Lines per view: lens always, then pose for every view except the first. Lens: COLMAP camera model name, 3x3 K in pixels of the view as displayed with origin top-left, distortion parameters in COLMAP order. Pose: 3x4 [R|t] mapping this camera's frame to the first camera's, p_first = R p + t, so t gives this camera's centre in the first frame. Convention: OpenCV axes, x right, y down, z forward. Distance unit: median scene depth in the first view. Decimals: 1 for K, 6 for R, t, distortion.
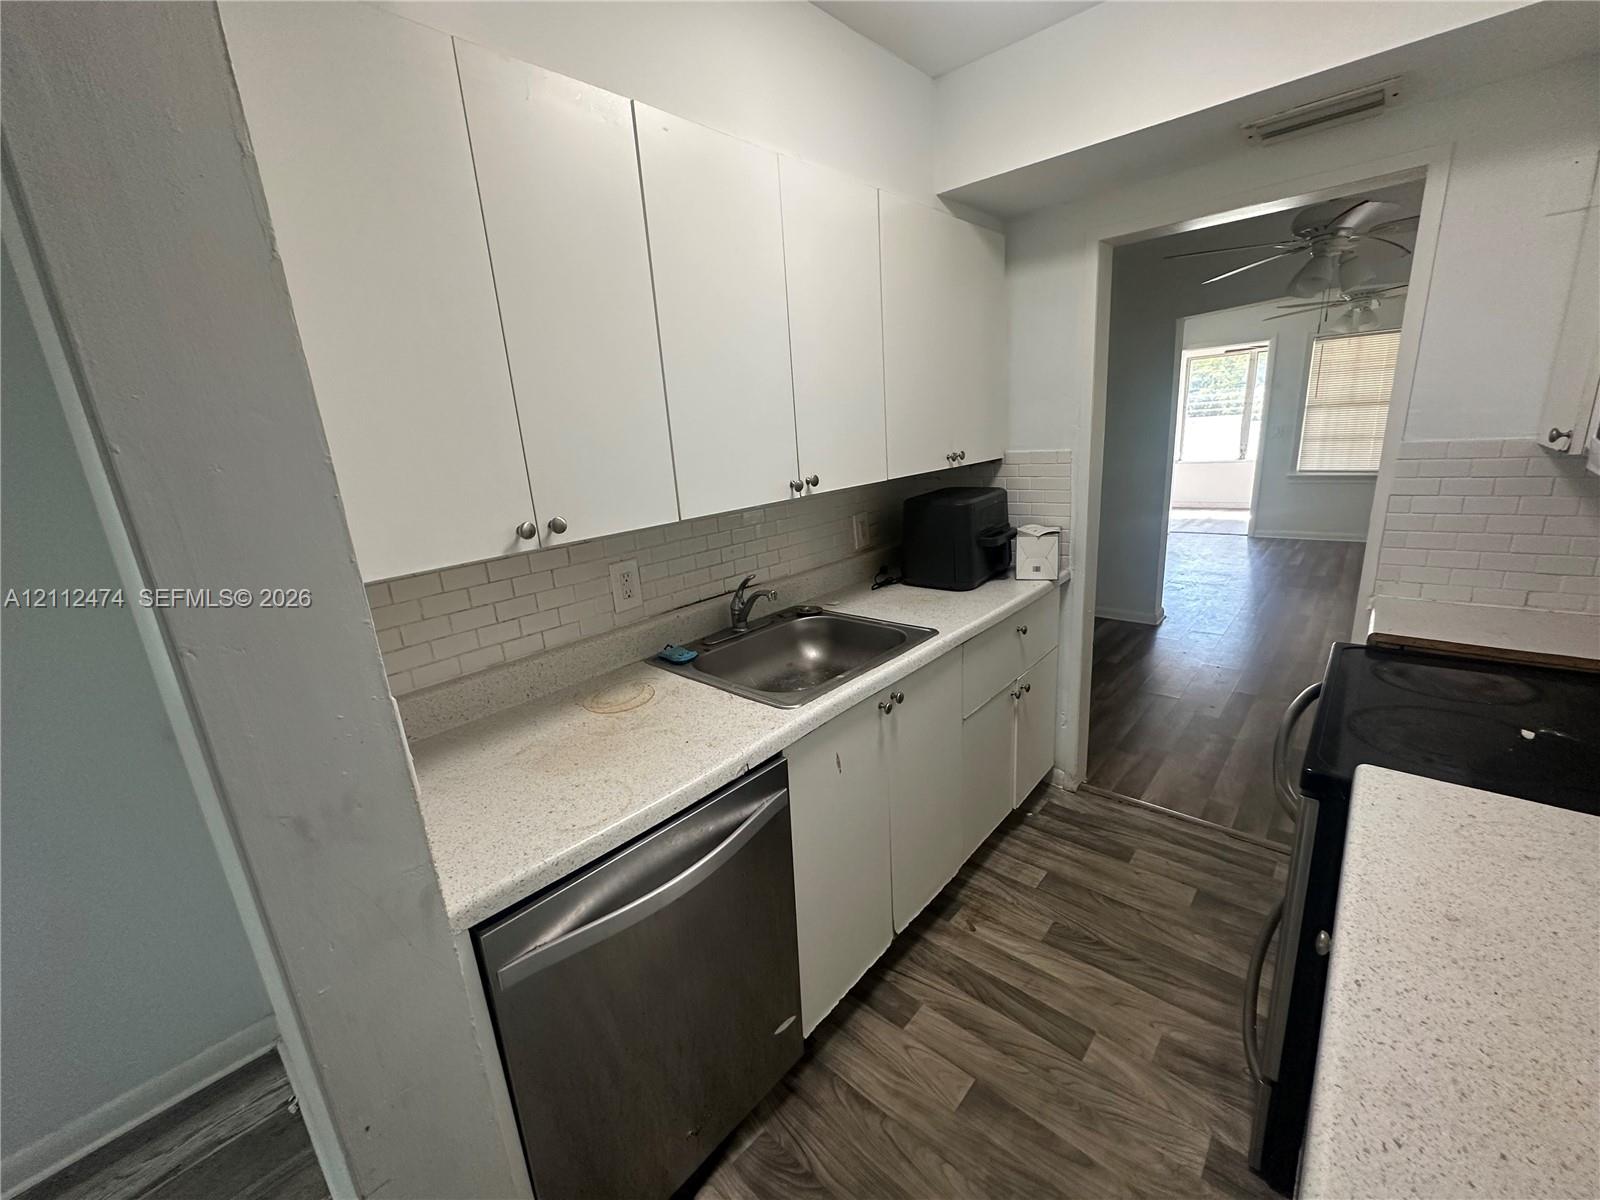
lens RADIAL K [[639.2, 0, 800.0], [0, 639.2, 600.0], [0, 0, 1]] dist [0.000583, 0.000283]
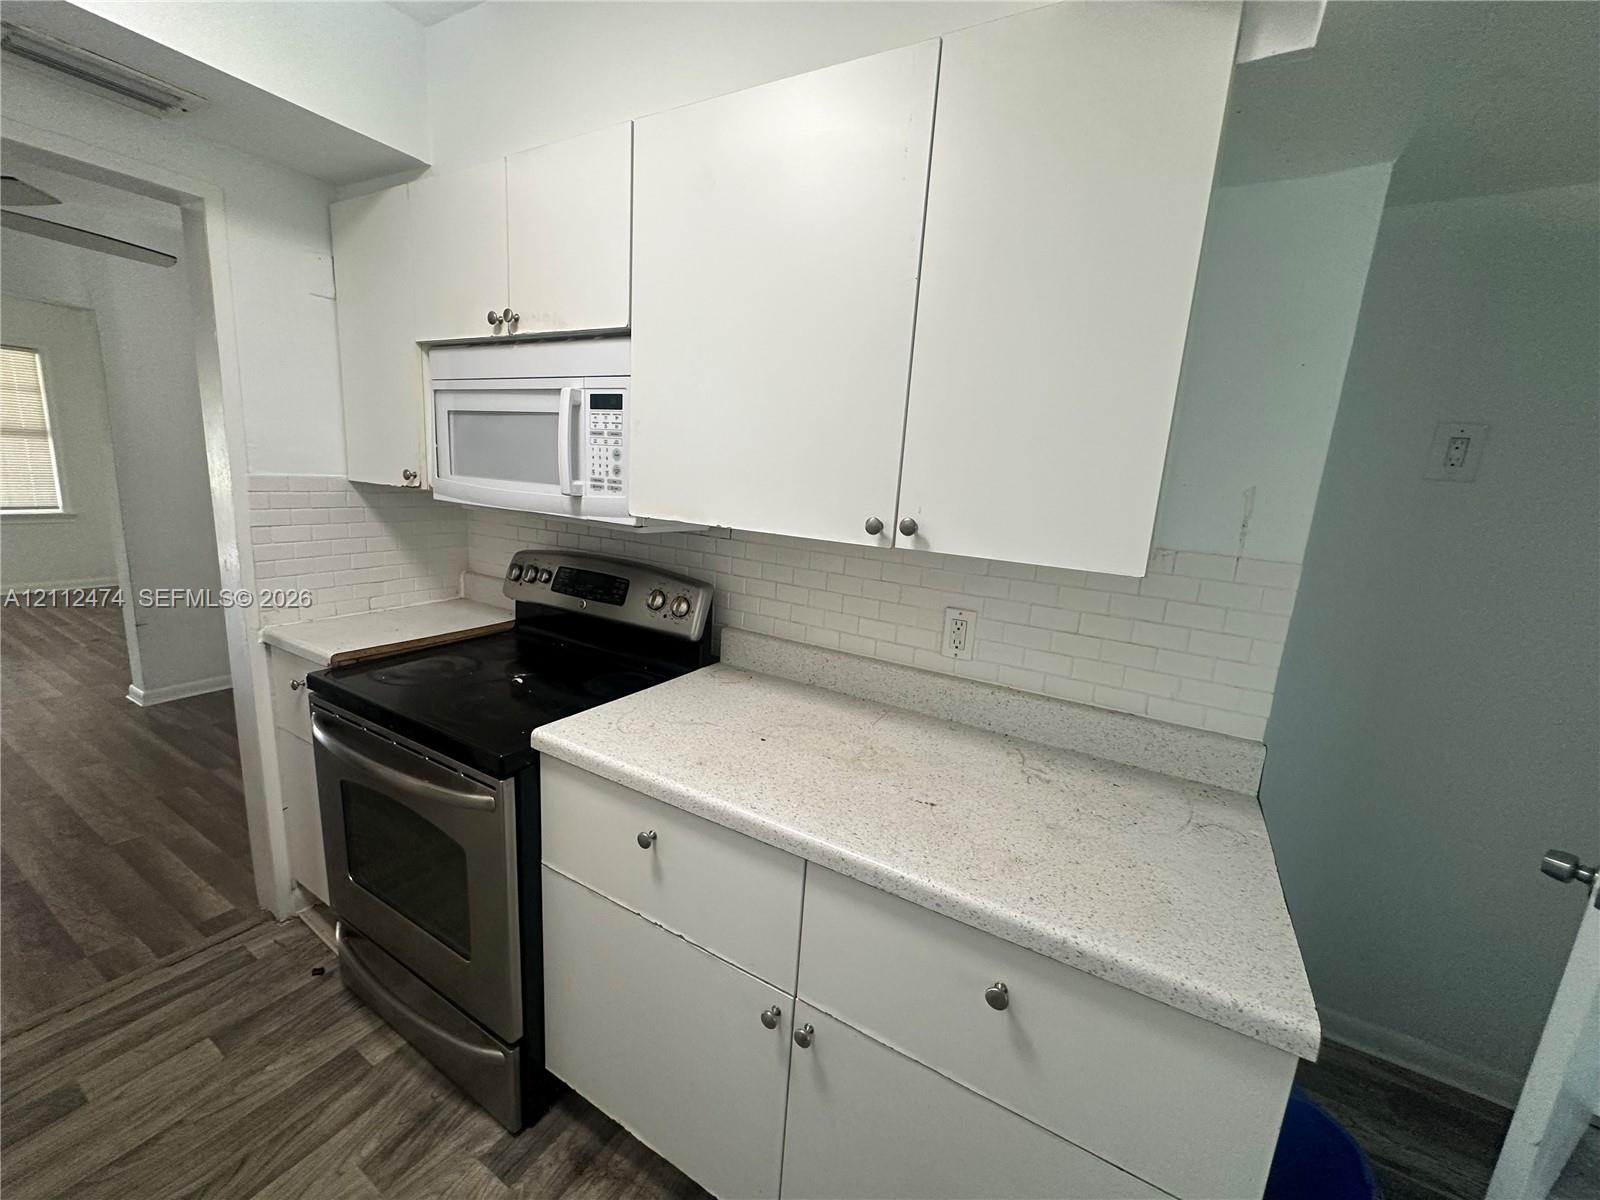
lens RADIAL K [[639.2, 0, 800.0], [0, 639.2, 600.0], [0, 0, 1]] dist [0.000583, 0.000283]
pose [[-0.196679, -0.142688, 0.970030, -0.255025], [0.203094, 0.961967, 0.182681, -0.069456], [-0.959203, 0.232937, -0.160219, 0.406691]]
